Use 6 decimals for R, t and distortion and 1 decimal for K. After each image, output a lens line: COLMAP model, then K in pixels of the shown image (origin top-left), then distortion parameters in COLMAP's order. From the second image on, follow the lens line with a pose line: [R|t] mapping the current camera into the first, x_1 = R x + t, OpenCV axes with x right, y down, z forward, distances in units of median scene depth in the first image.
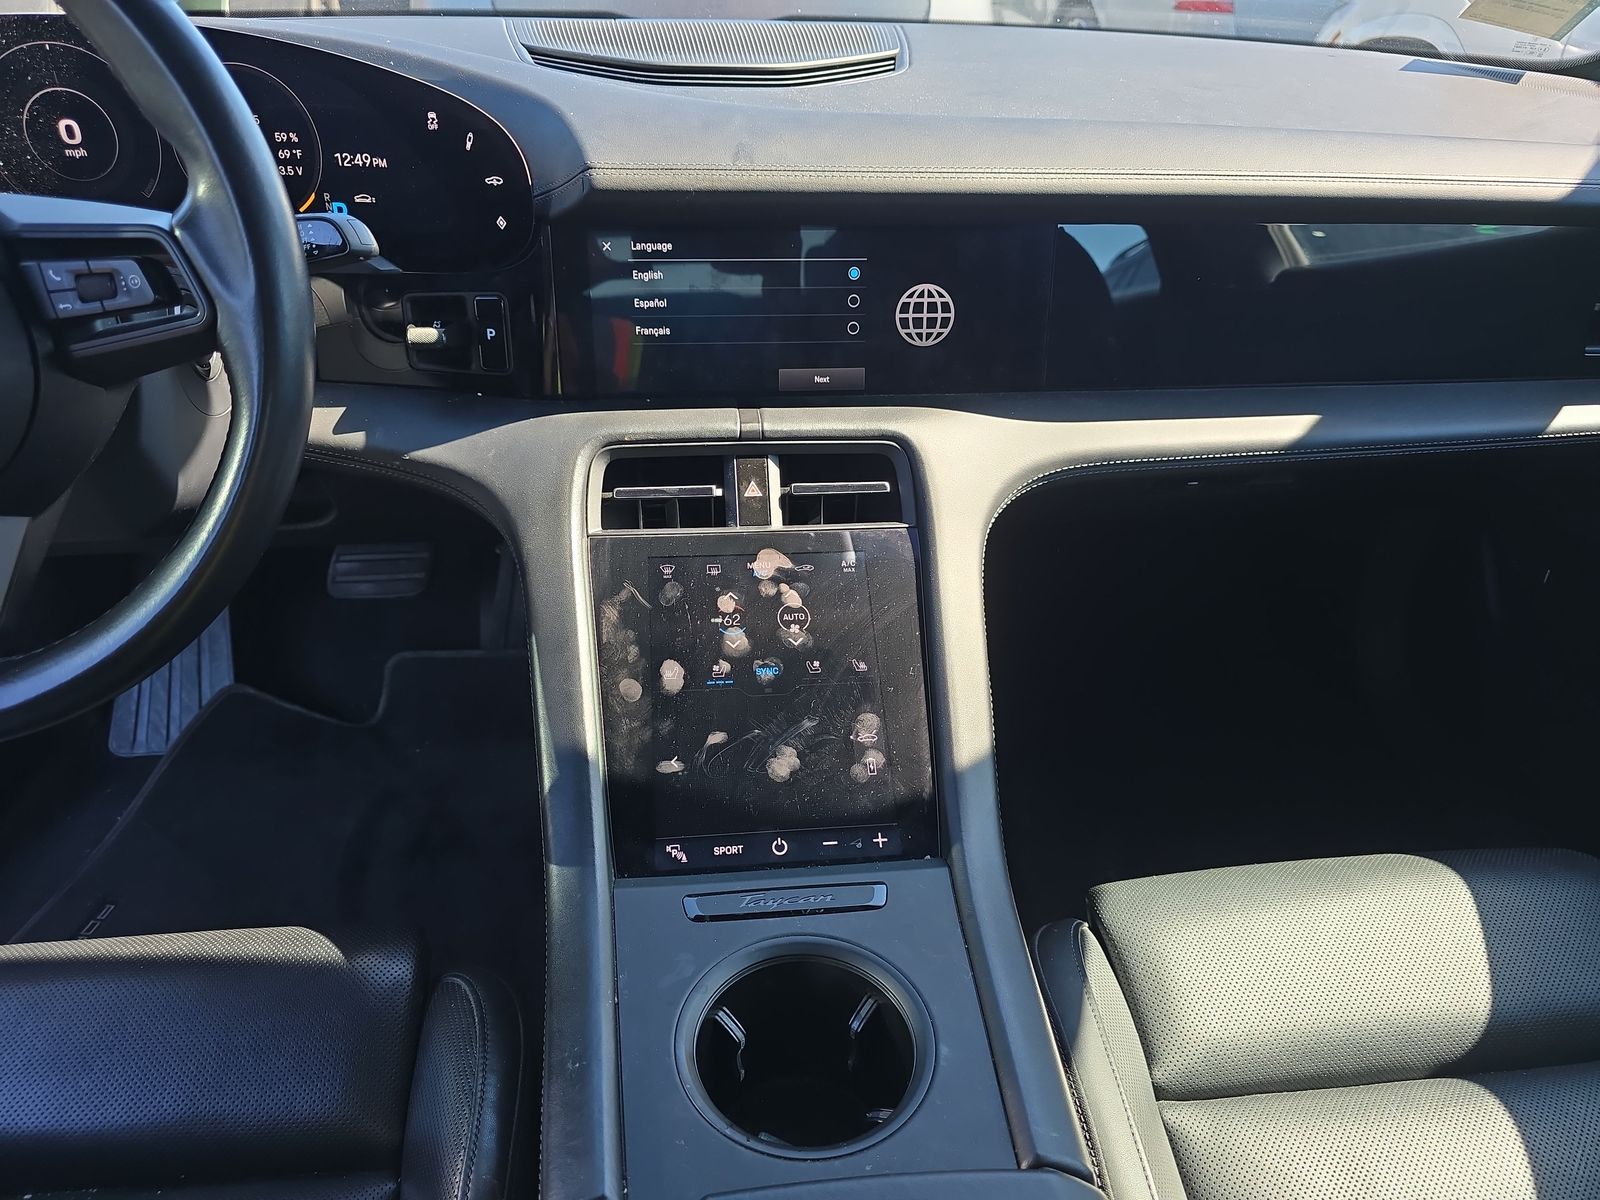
lens RADIAL K [[1078.1, 0, 802.6], [0, 1078.1, 631.0], [0, 0, 1]] dist [0.005737, -0.021435]
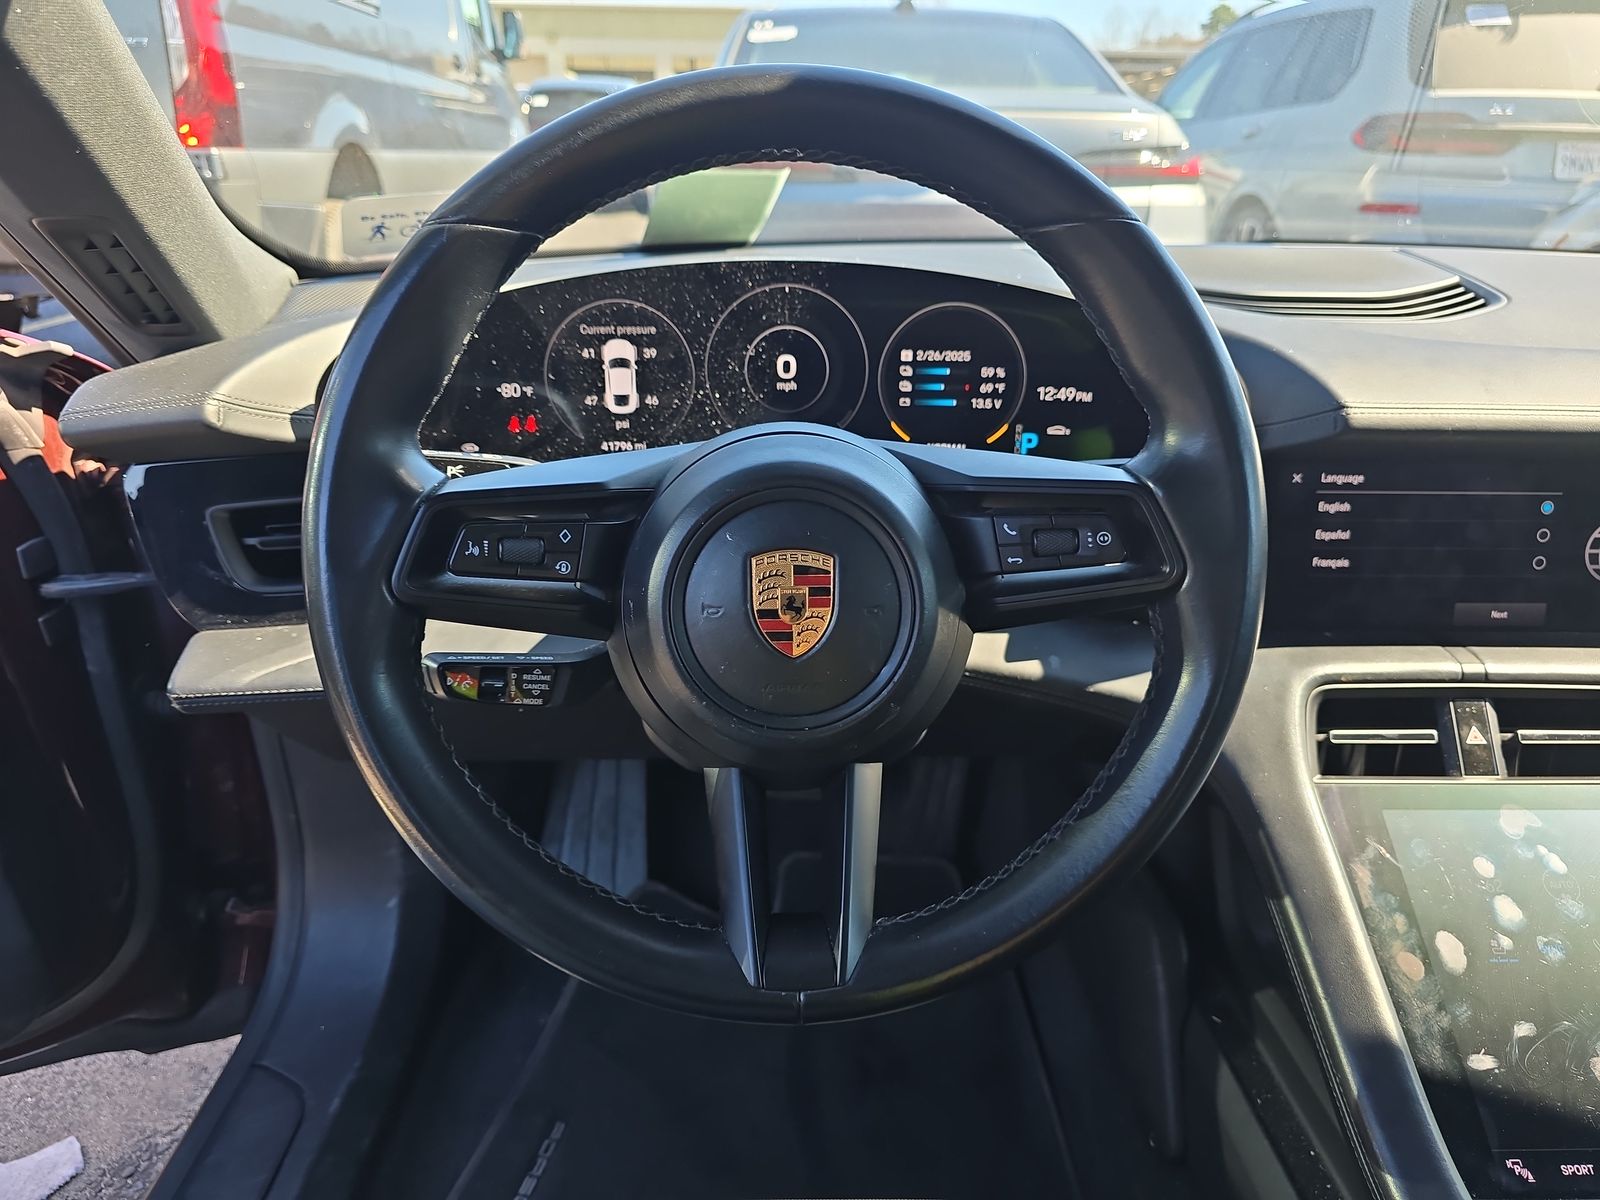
lens RADIAL K [[1063.7, 0, 711.2], [0, 1063.7, 602.2], [0, 0, 1]] dist [-0.000839, -0.020569]
pose [[0.993059, 0.025176, -0.114891, -0.603188], [-0.044575, 0.984513, -0.169550, -0.063349], [0.108843, 0.173495, 0.978802, 0.030056]]
